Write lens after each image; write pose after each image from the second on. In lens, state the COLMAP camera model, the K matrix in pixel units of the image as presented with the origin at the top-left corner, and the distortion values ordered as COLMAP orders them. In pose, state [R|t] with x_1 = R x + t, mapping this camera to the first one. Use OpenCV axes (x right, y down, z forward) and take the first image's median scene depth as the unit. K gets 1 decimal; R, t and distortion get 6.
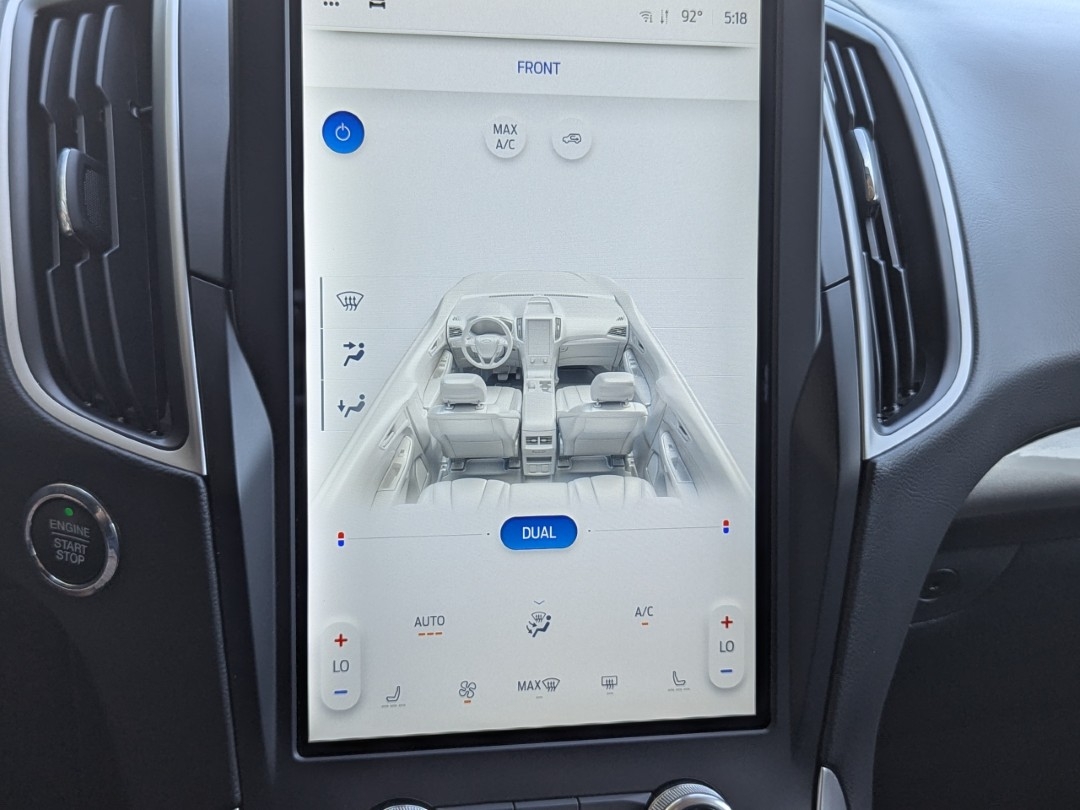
lens RADIAL K [[1514.4, 0, 540.0], [0, 1514.4, 405.0], [0, 0, 1]] dist [0.174969, -0.723542]
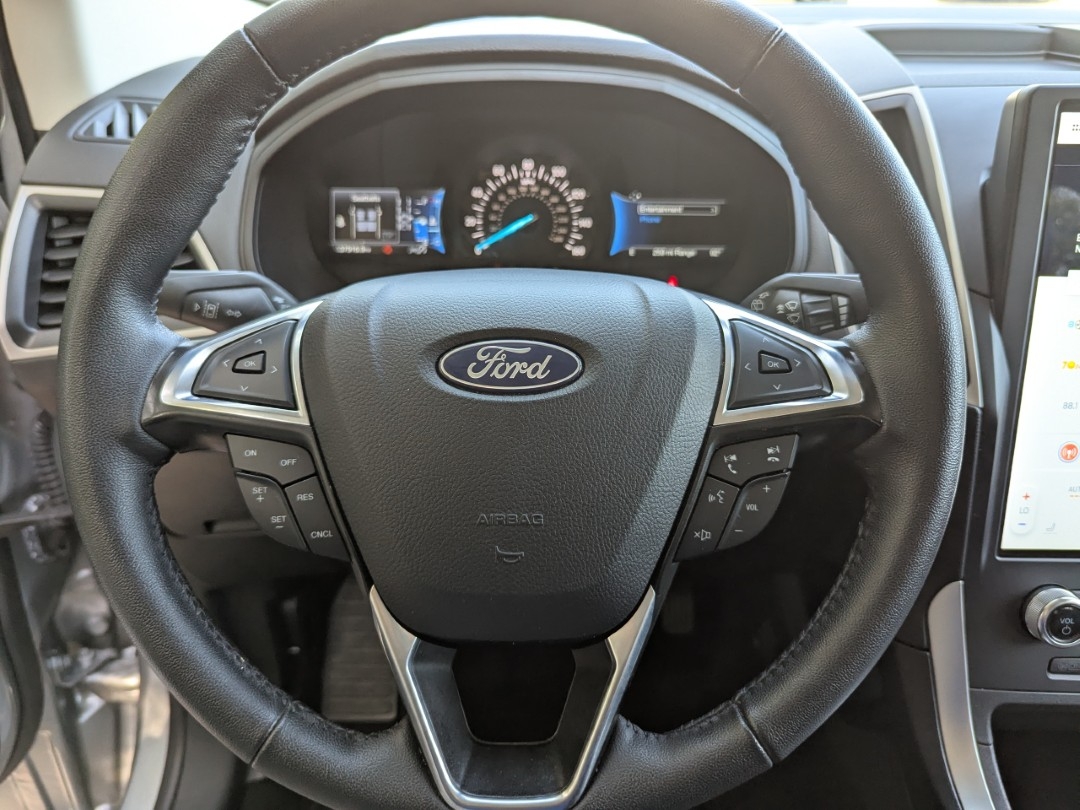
lens RADIAL K [[785.4, 0, 548.6], [0, 785.4, 384.9], [0, 0, 1]] dist [0.001740, 0.000167]
pose [[0.973651, 0.058377, -0.220444, -0.465310], [-0.025400, 0.988425, 0.149566, -0.095383], [0.226624, -0.140026, 0.963864, 0.003559]]
